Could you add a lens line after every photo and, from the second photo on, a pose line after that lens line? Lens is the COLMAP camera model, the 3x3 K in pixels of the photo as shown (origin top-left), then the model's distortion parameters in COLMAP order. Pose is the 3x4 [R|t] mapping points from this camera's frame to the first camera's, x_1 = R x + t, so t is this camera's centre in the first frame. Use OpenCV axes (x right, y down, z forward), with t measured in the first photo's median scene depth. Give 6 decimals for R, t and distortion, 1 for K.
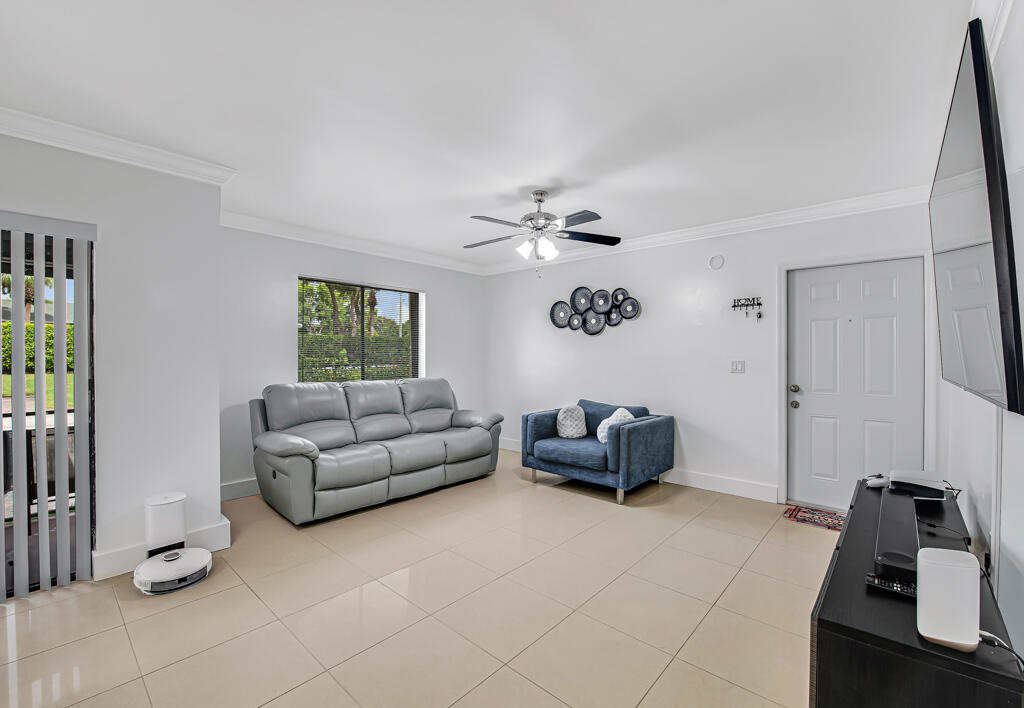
lens RADIAL K [[433.2, 0, 512.0], [0, 433.2, 354.0], [0, 0, 1]] dist [0.000173, 0.000044]
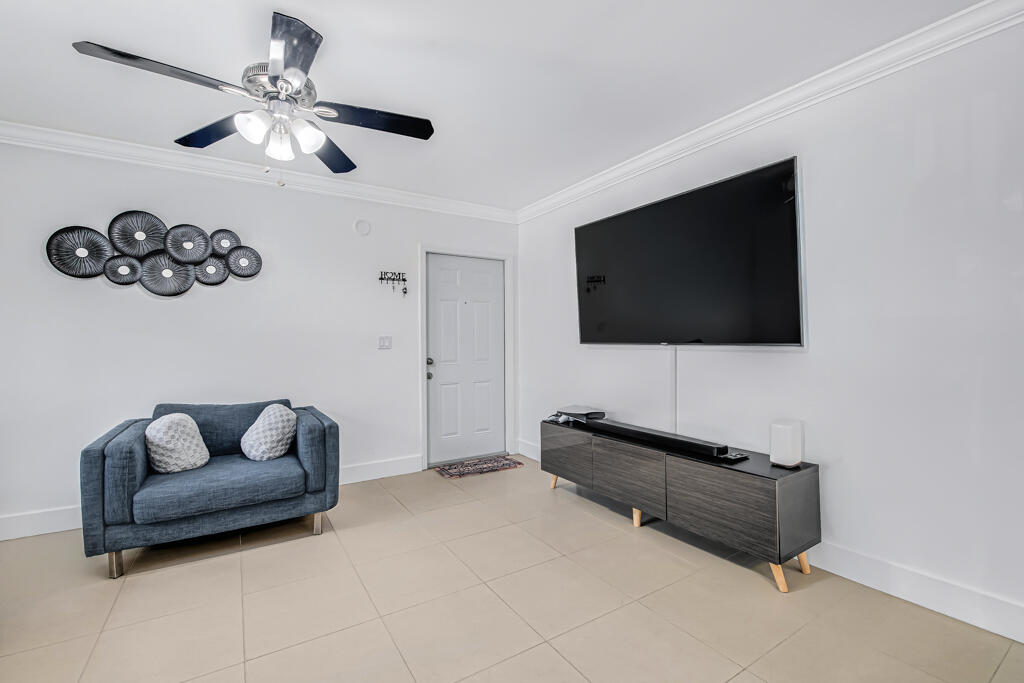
lens RADIAL K [[450.1, 0, 512.0], [0, 450.1, 341.5], [0, 0, 1]] dist [-0.001540, -0.000219]
pose [[0.274724, -0.006405, 0.961502, -0.343058], [0.005713, 0.999971, 0.005029, 0.022747], [-0.961506, 0.004112, 0.274753, 0.438313]]
